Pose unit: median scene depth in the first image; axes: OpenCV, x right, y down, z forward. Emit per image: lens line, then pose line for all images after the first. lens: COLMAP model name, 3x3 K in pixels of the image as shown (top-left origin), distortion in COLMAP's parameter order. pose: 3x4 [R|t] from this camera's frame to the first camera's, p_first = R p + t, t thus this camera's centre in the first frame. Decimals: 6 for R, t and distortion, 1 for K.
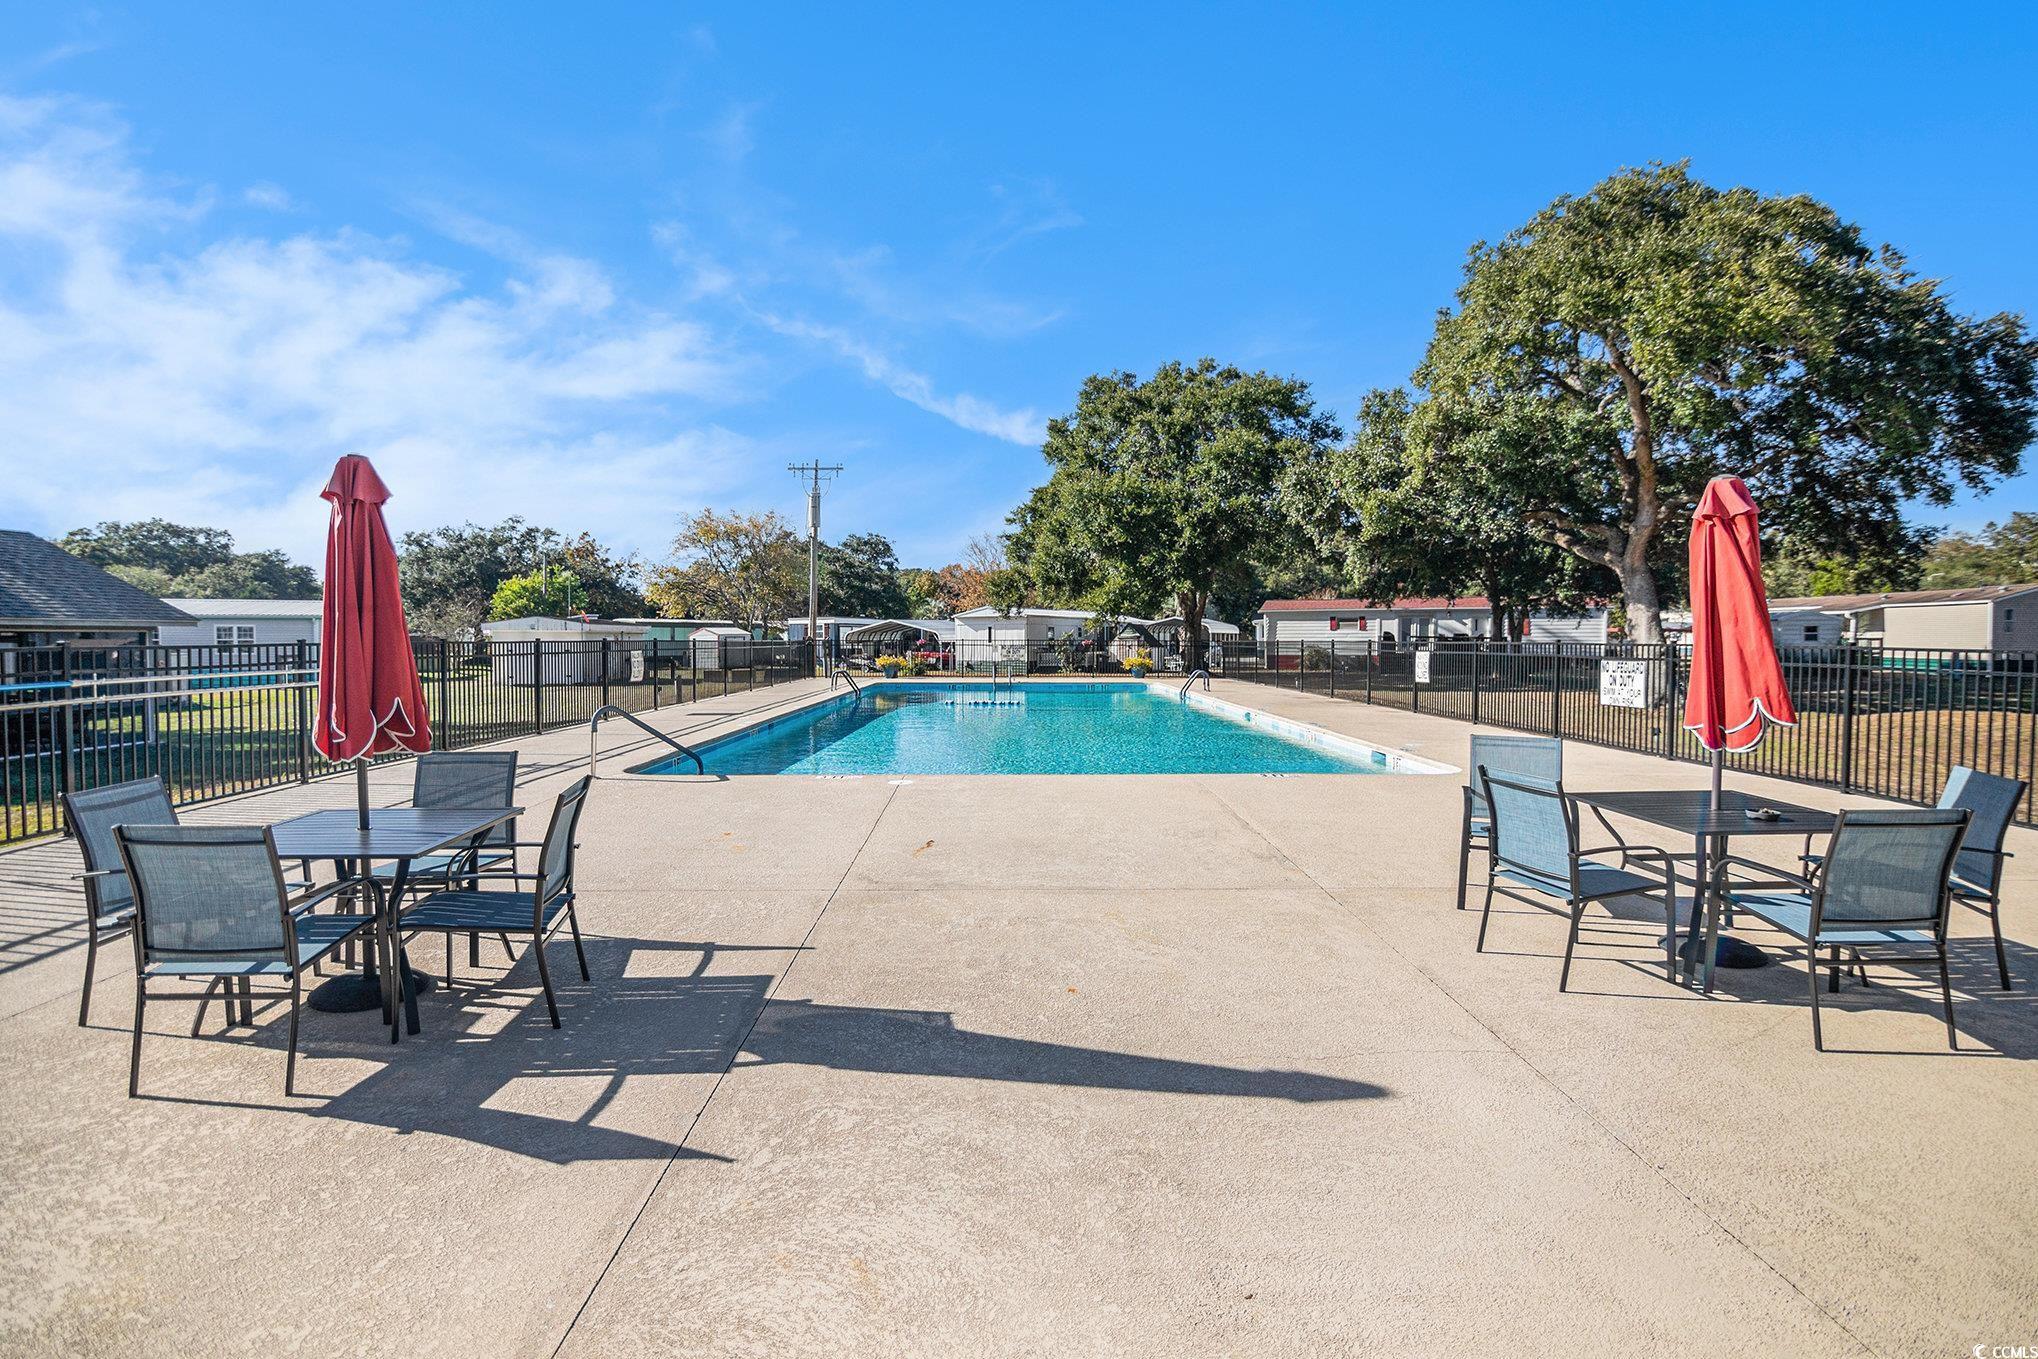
lens RADIAL K [[946.2, 0, 1004.4], [0, 946.2, 651.5], [0, 0, 1]] dist [-0.004908, -0.000330]
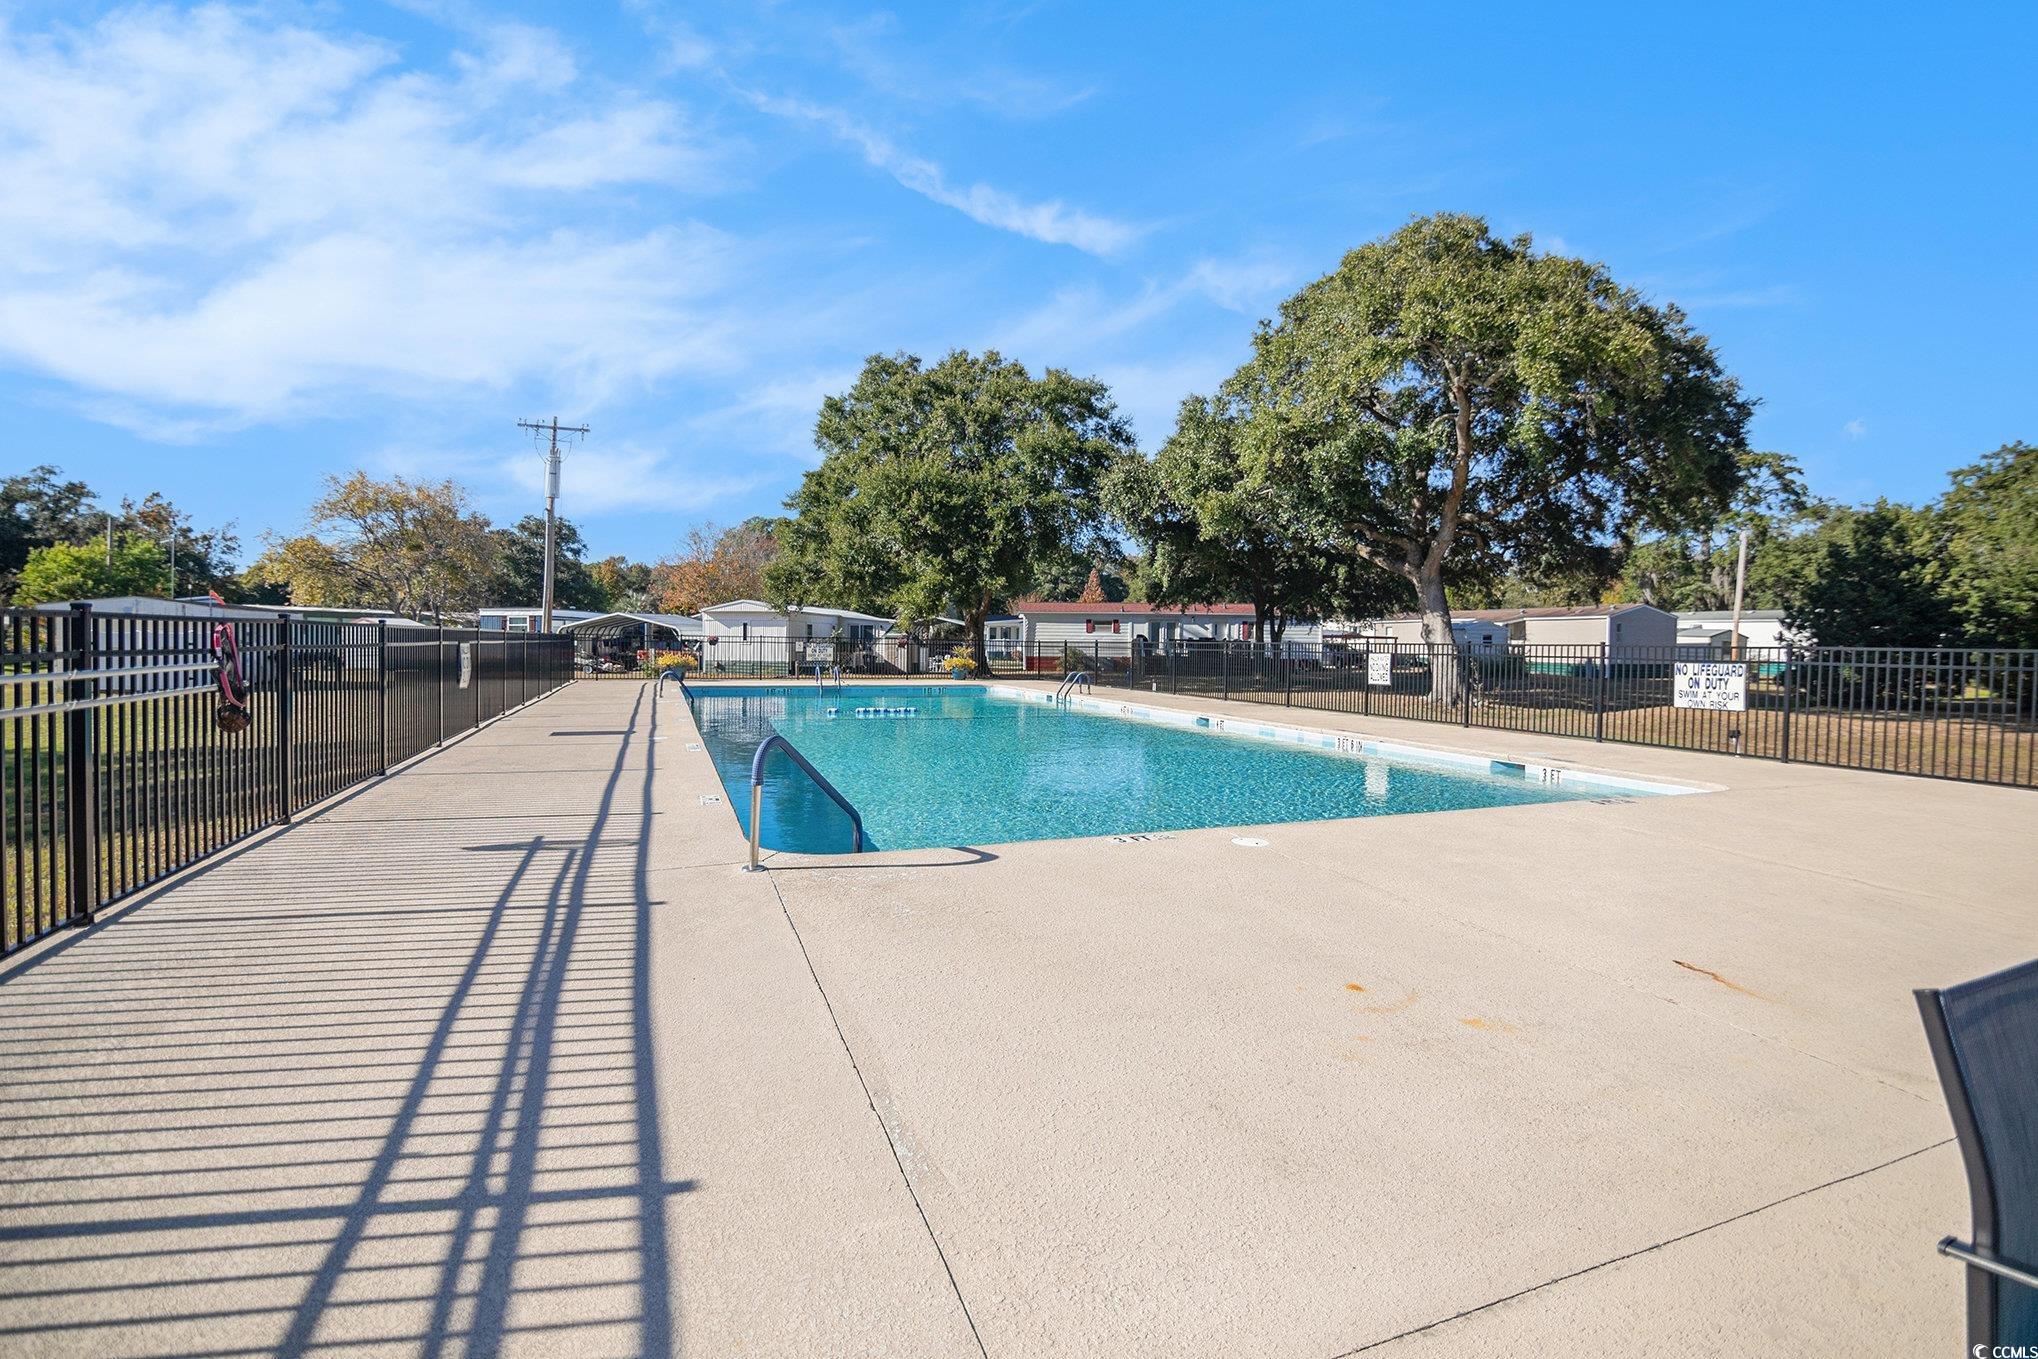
lens RADIAL K [[946.2, 0, 1004.4], [0, 946.2, 651.5], [0, 0, 1]] dist [-0.004908, -0.000330]
pose [[0.940593, 0.007659, 0.339450, -0.107323], [-0.007282, 0.999971, -0.002383, 0.001341], [-0.339458, -0.000231, 0.940621, 0.088227]]
